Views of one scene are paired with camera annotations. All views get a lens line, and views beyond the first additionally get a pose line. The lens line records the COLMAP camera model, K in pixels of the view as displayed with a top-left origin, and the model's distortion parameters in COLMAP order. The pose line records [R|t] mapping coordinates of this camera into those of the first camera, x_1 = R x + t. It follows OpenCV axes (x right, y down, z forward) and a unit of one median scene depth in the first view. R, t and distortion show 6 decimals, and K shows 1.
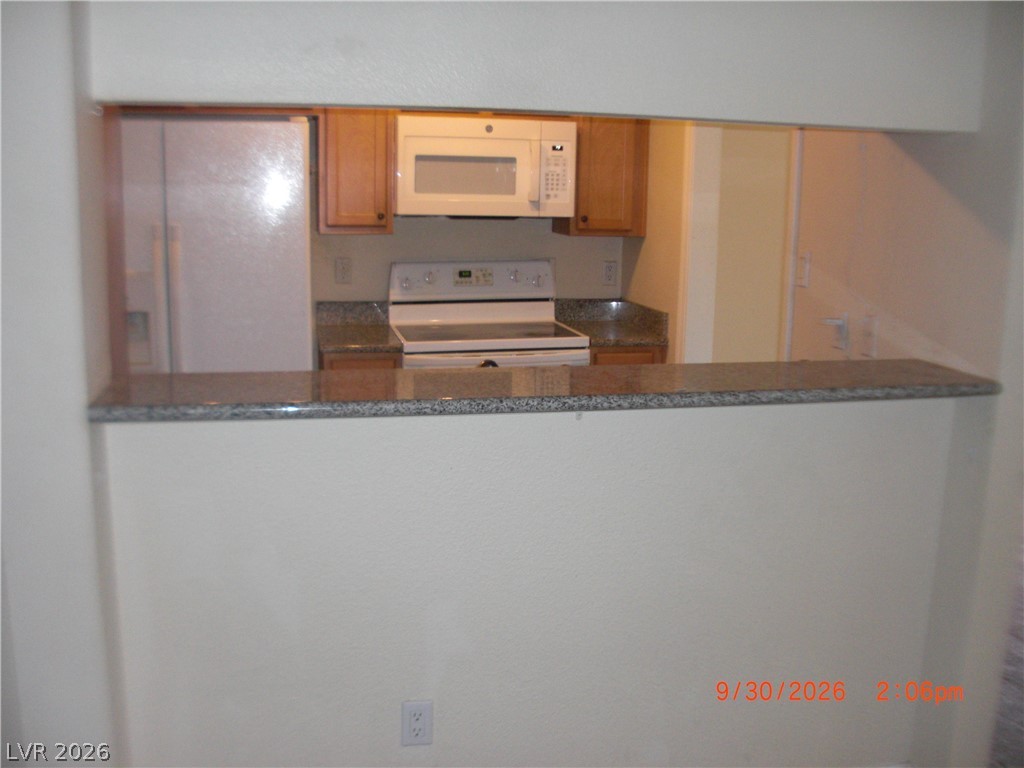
lens RADIAL K [[1035.2, 0, 512.0], [0, 1035.2, 384.0], [0, 0, 1]] dist [-0.149822, 0.016599]
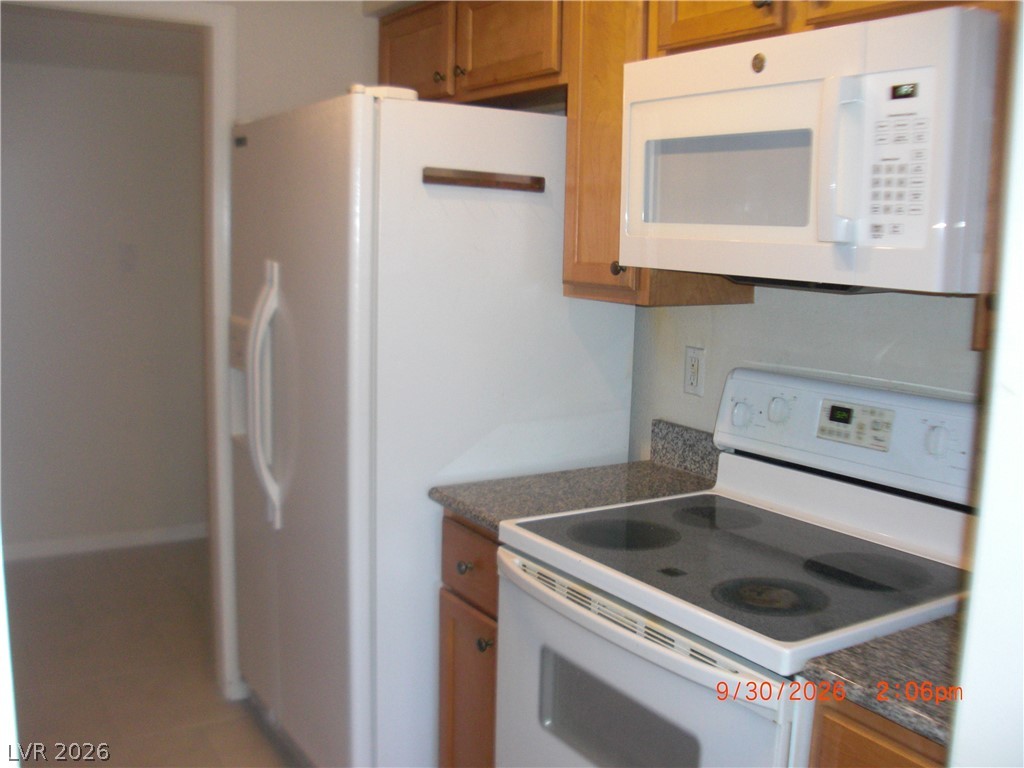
lens RADIAL K [[1035.2, 0, 512.0], [0, 1035.2, 384.0], [0, 0, 1]] dist [-0.149822, 0.016599]
pose [[0.308787, 0.130761, -0.942100, 0.331821], [-0.190462, 0.978943, 0.073448, -0.131922], [0.931866, 0.156754, 0.327190, 0.776961]]
